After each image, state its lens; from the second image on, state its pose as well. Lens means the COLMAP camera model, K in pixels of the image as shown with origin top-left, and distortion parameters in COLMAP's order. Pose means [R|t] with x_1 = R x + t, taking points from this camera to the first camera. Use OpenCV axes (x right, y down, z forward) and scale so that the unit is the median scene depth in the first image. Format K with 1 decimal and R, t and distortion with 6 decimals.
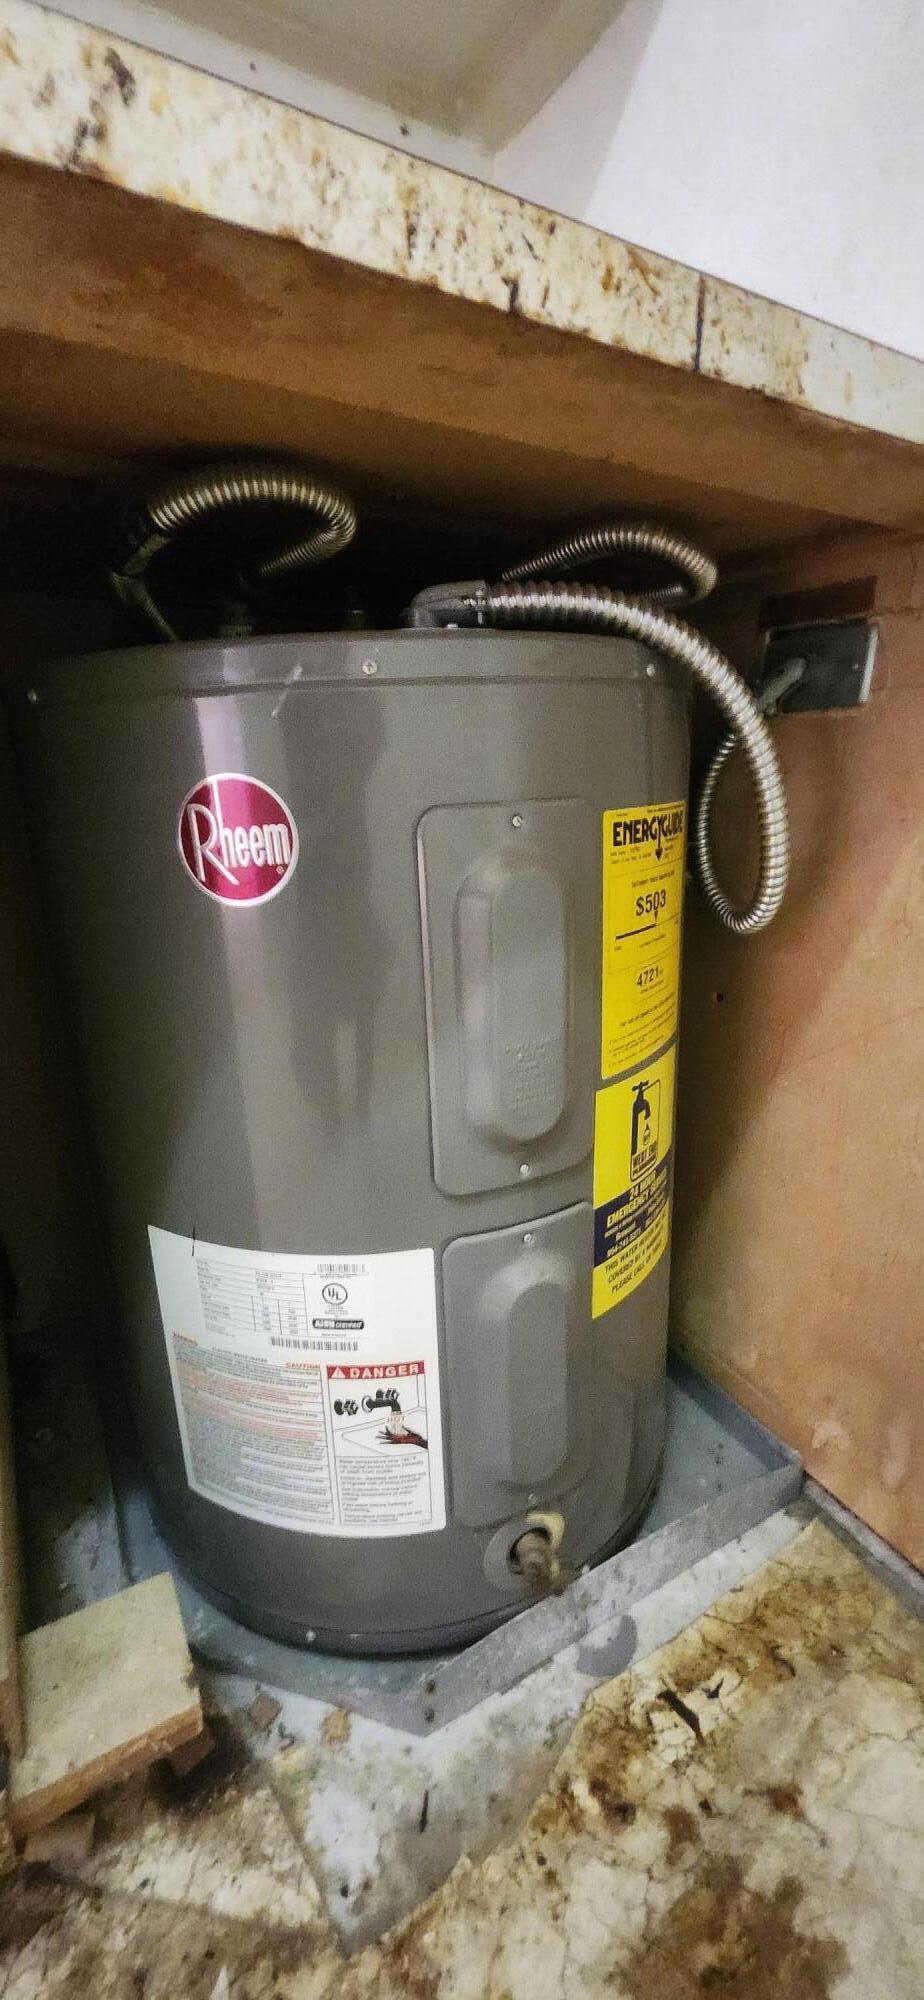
lens RADIAL K [[778.0, 0, 464.5], [0, 778.0, 1002.0], [0, 0, 1]] dist [0.000823, 0.000013]
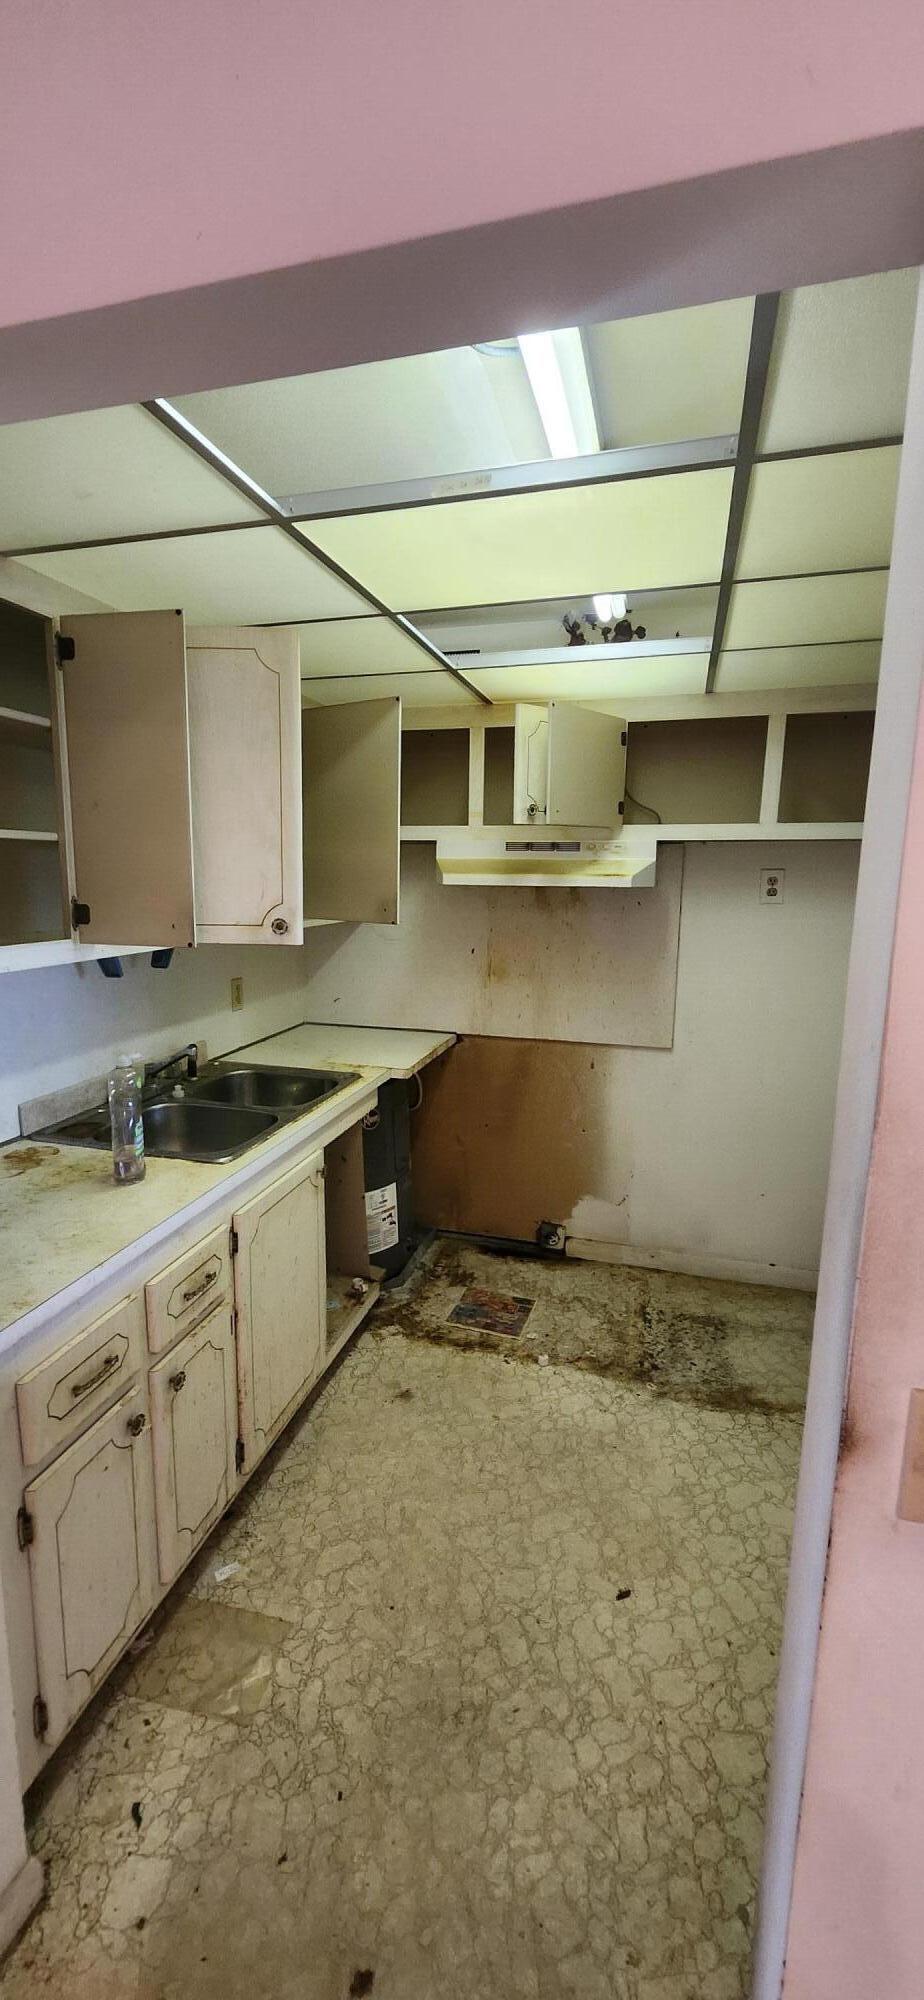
lens RADIAL K [[778.0, 0, 460.3], [0, 778.0, 997.8], [0, 0, 1]] dist [0.000823, 0.000013]
pose [[0.708834, -0.084994, 0.700236, -3.237166], [0.179495, 0.981769, -0.062533, -0.506802], [-0.682156, 0.170014, 0.711167, -3.231142]]
